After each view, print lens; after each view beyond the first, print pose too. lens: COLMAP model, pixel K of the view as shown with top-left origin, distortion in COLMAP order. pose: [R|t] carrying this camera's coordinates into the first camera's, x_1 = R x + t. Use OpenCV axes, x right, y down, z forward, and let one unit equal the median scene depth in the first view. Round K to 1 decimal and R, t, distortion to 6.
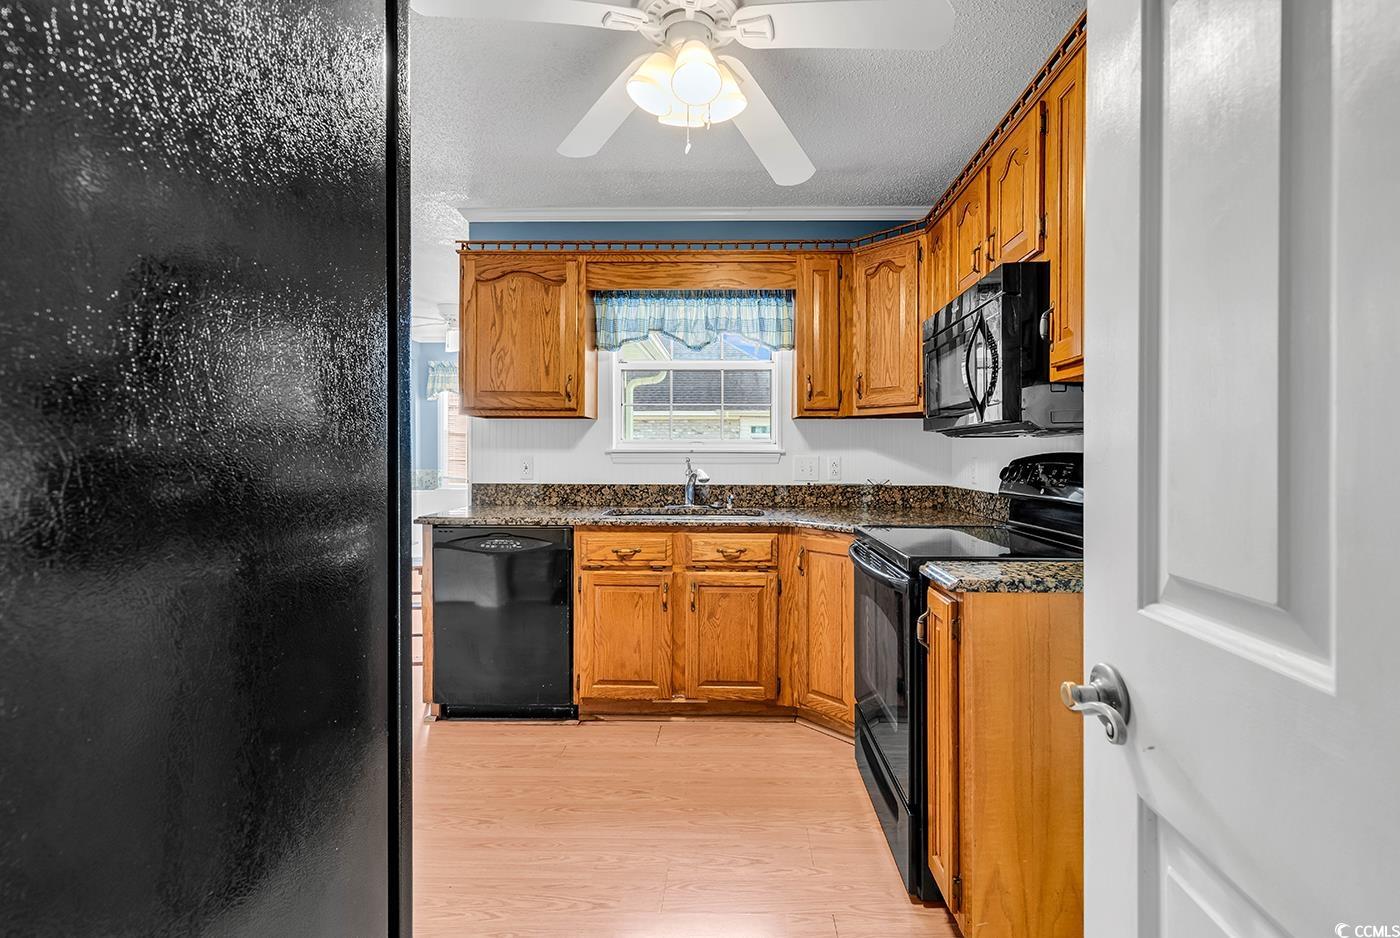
lens RADIAL K [[638.3, 0, 700.0], [0, 638.3, 469.0], [0, 0, 1]] dist [0.001645, 0.000299]
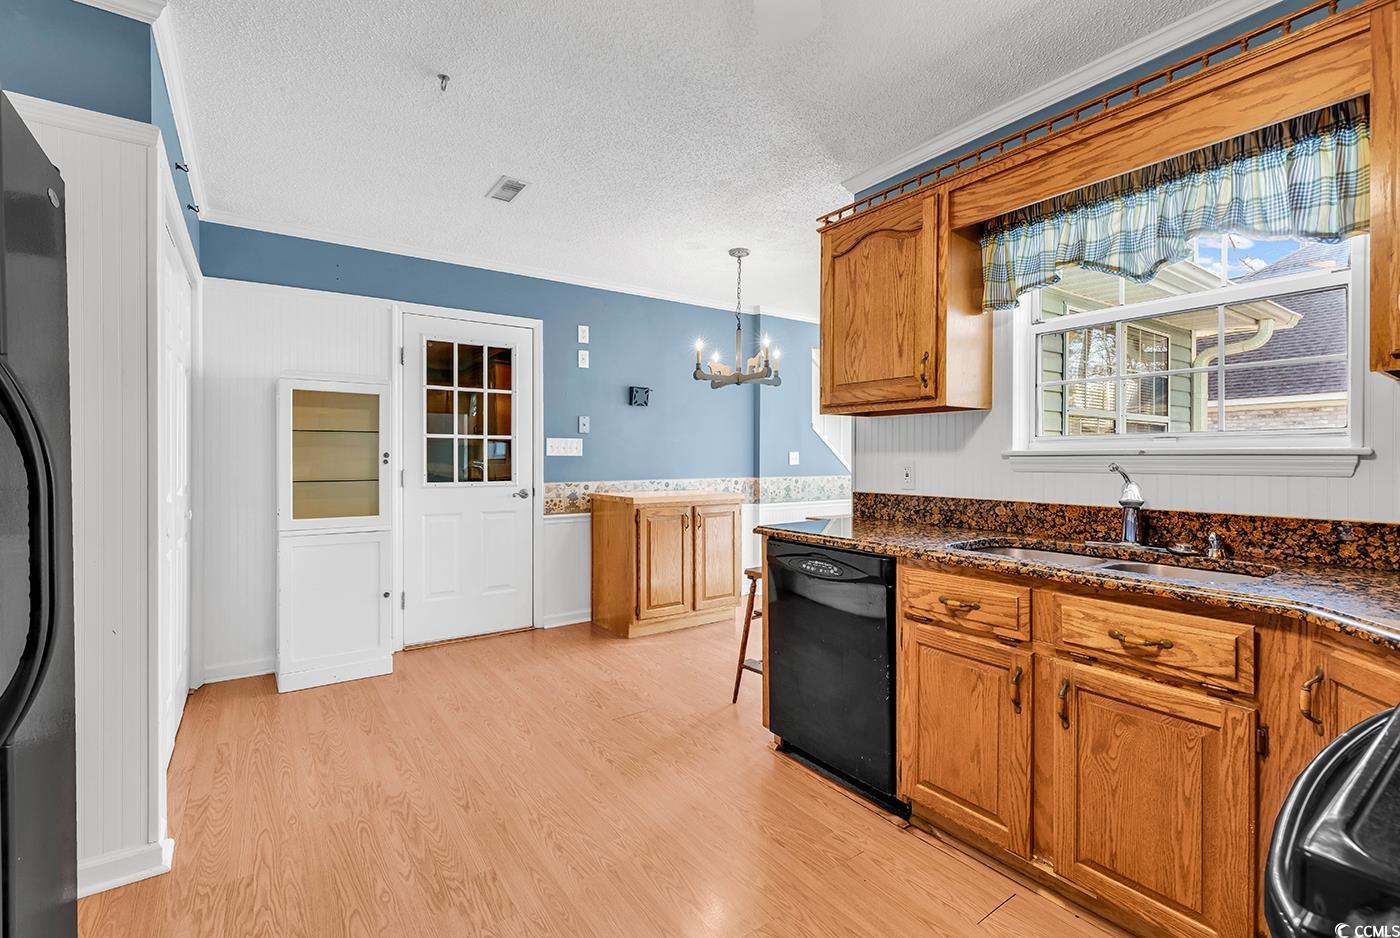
lens RADIAL K [[614.7, 0, 700.0], [0, 614.7, 469.0], [0, 0, 1]] dist [-0.002271, -0.000652]
pose [[0.603917, 0.011189, -0.796969, 0.208718], [-0.015022, 0.999884, 0.002654, -0.008585], [0.796906, 0.010369, 0.604015, 0.359382]]
